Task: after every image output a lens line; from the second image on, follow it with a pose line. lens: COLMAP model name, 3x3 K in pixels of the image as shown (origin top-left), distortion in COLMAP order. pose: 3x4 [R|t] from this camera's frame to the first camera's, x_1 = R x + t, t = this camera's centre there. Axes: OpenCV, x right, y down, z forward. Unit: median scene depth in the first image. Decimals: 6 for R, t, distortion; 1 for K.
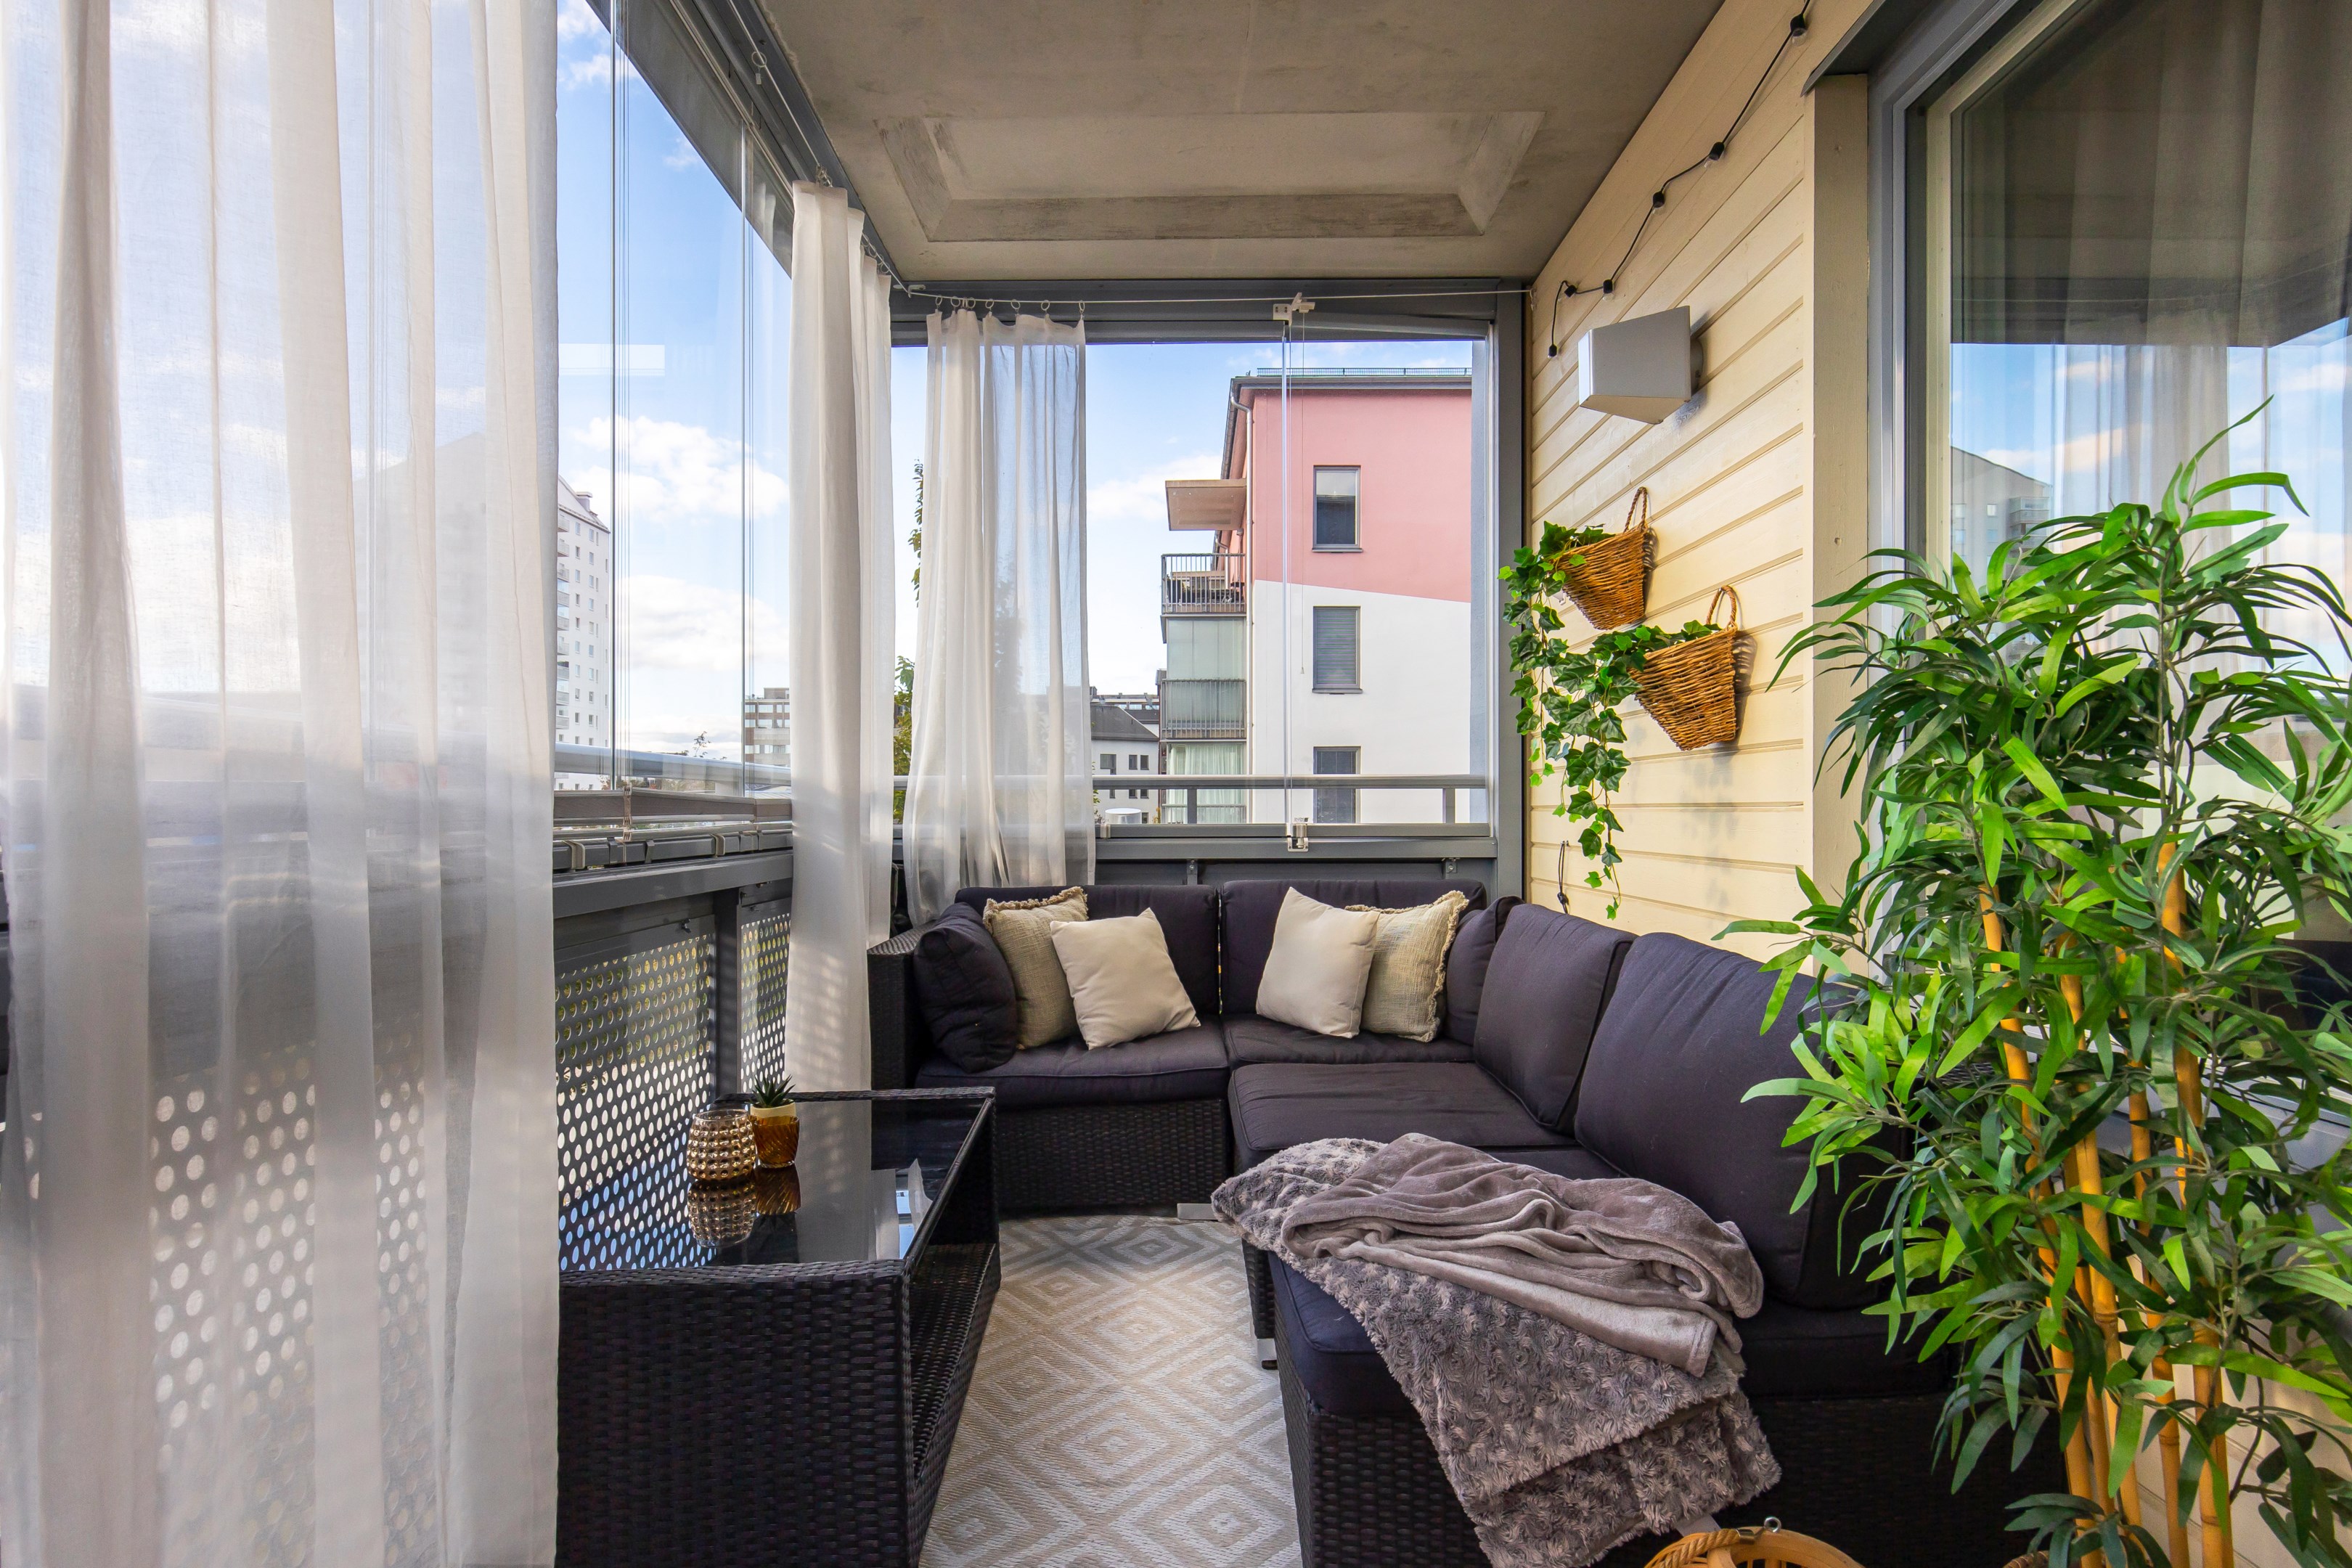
lens RADIAL K [[1306.4, 0, 1172.0], [0, 1306.4, 806.0], [0, 0, 1]] dist [-0.003271, -0.001667]
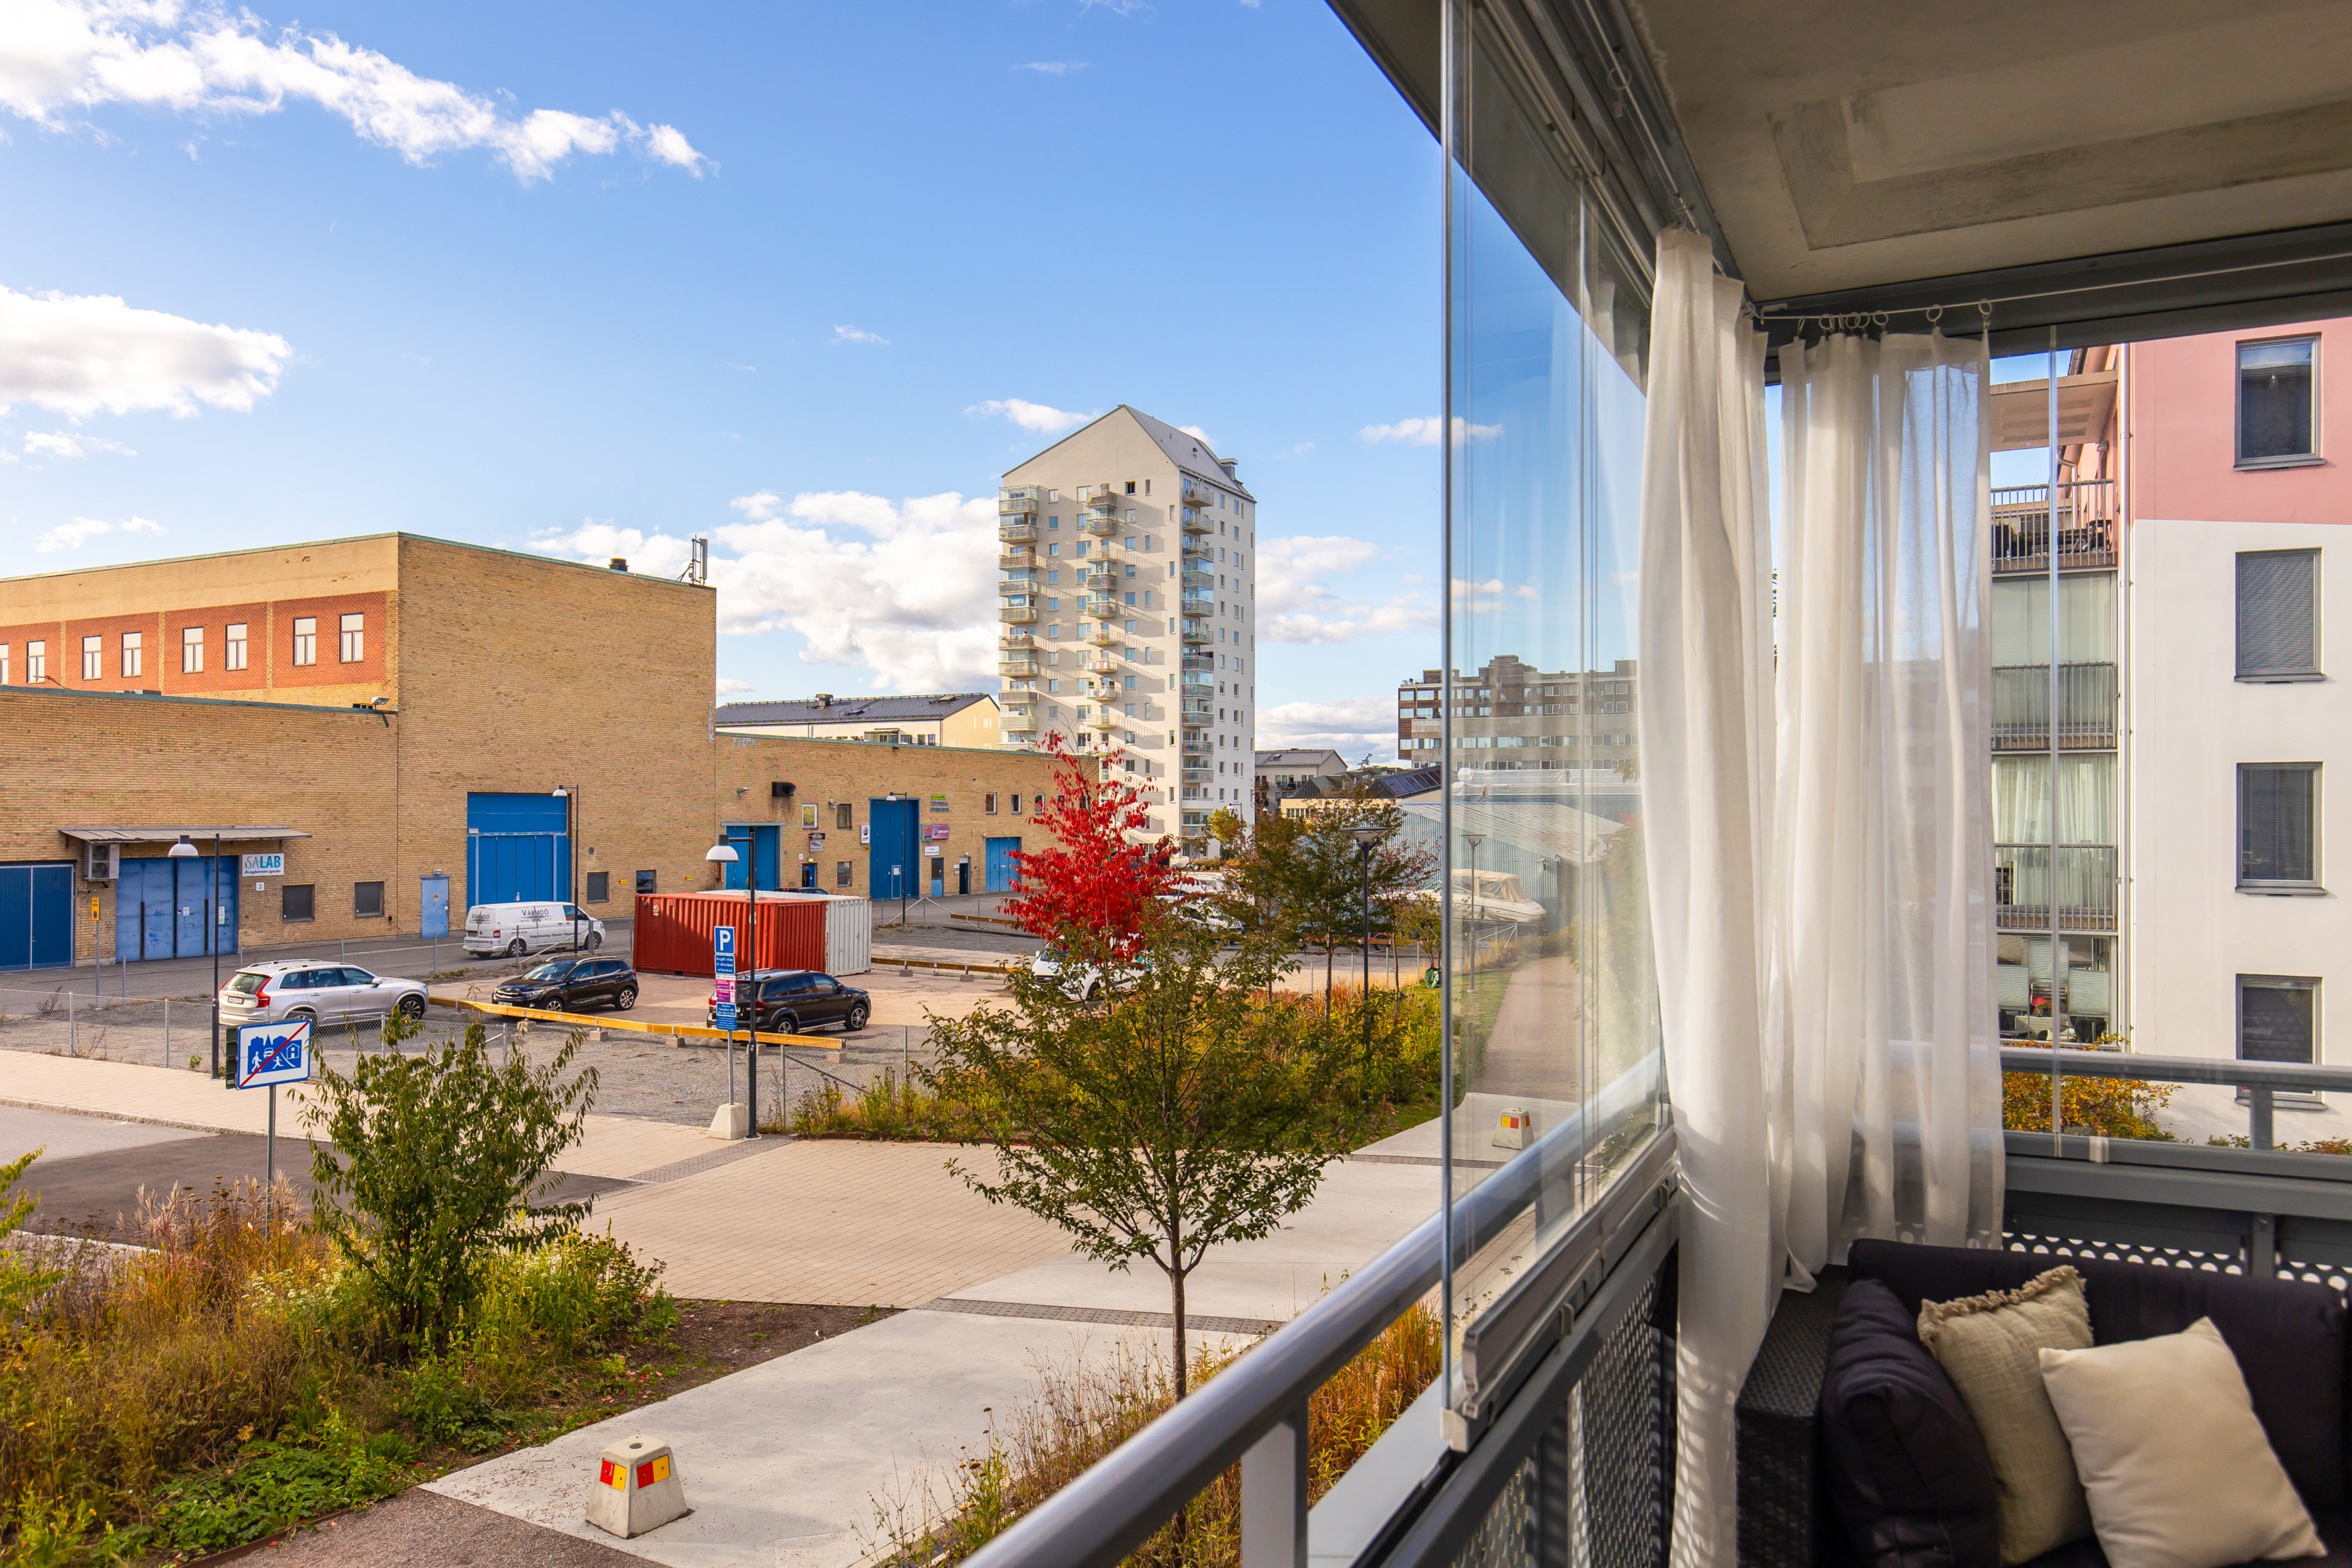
lens RADIAL K [[1563.9, 0, 1160.0], [0, 1563.9, 778.9], [0, 0, 1]] dist [-0.000251, 0.003041]
pose [[0.896774, 0.002192, -0.442483, -0.131803], [-0.000166, 0.999989, 0.004617, -0.172803], [0.442488, -0.004067, 0.896765, 0.154680]]
